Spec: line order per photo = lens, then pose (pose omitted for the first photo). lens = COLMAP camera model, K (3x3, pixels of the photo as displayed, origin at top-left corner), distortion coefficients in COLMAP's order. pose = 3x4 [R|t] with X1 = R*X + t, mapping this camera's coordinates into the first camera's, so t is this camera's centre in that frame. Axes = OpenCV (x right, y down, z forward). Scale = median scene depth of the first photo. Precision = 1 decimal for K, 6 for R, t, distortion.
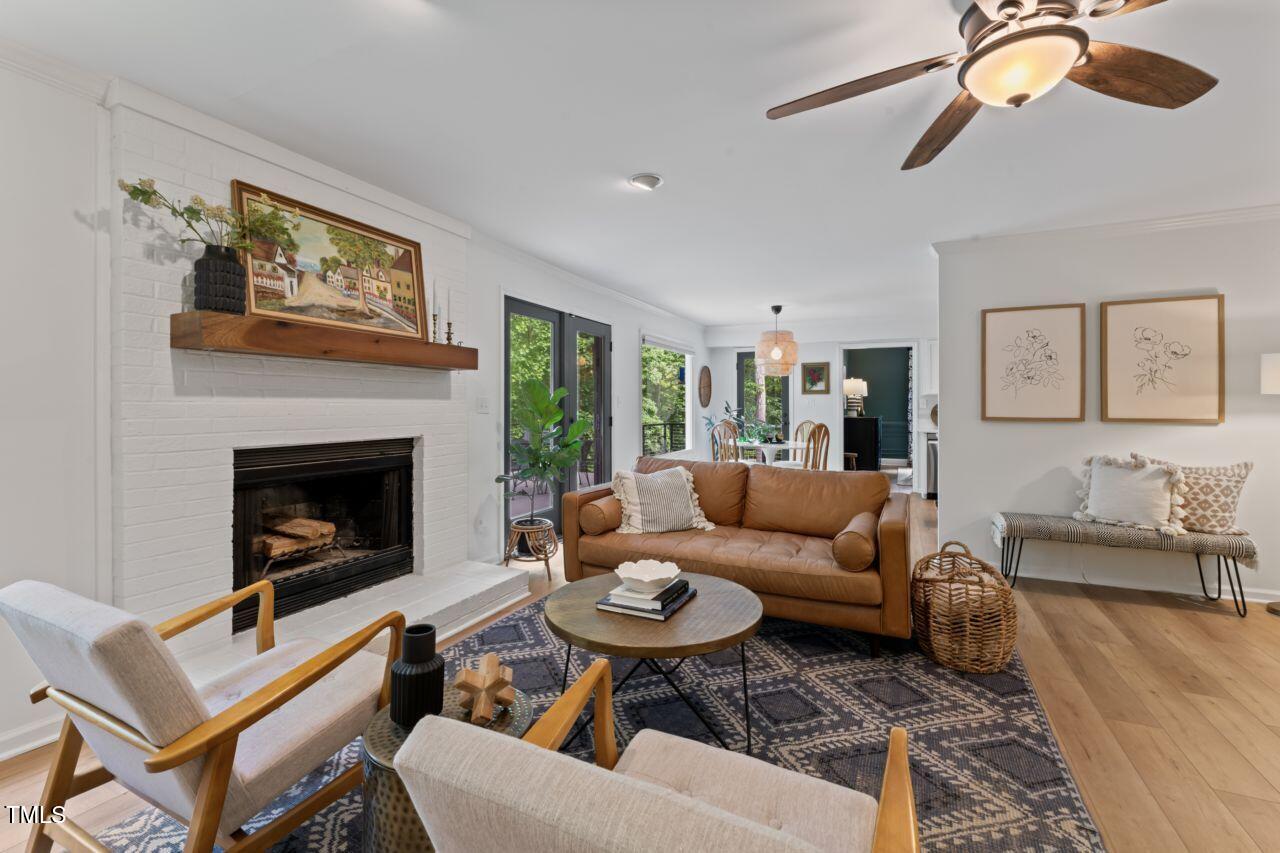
lens RADIAL K [[542.3, 0, 637.3], [0, 542.3, 408.5], [0, 0, 1]] dist [-0.000740, -0.000161]
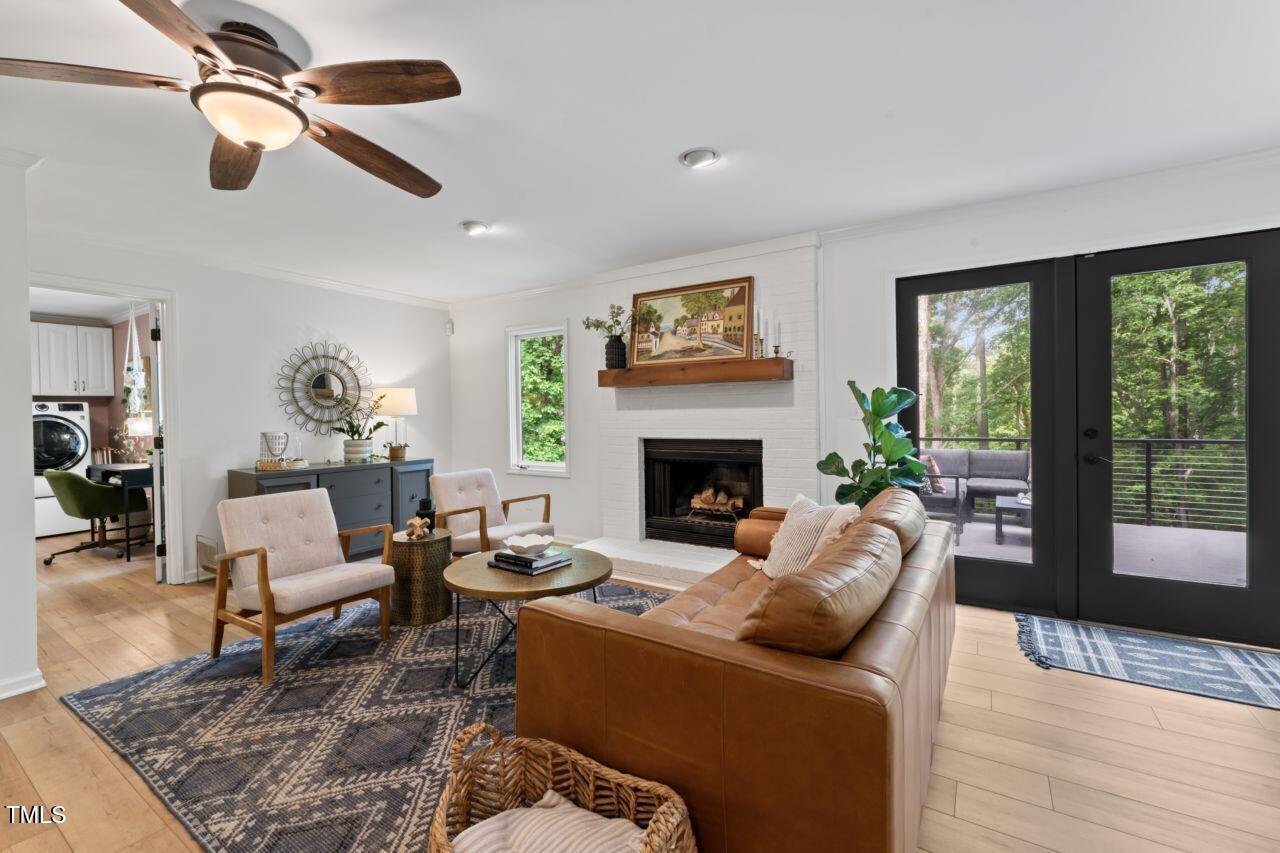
lens RADIAL K [[540.3, 0, 640.0], [0, 540.3, 426.5], [0, 0, 1]] dist [0.000610, 0.000167]
pose [[-0.125130, 0.020522, -0.991928, 1.011214], [0.008014, 0.999774, 0.019674, -0.001406], [0.992108, -0.005487, -0.125266, 1.129699]]
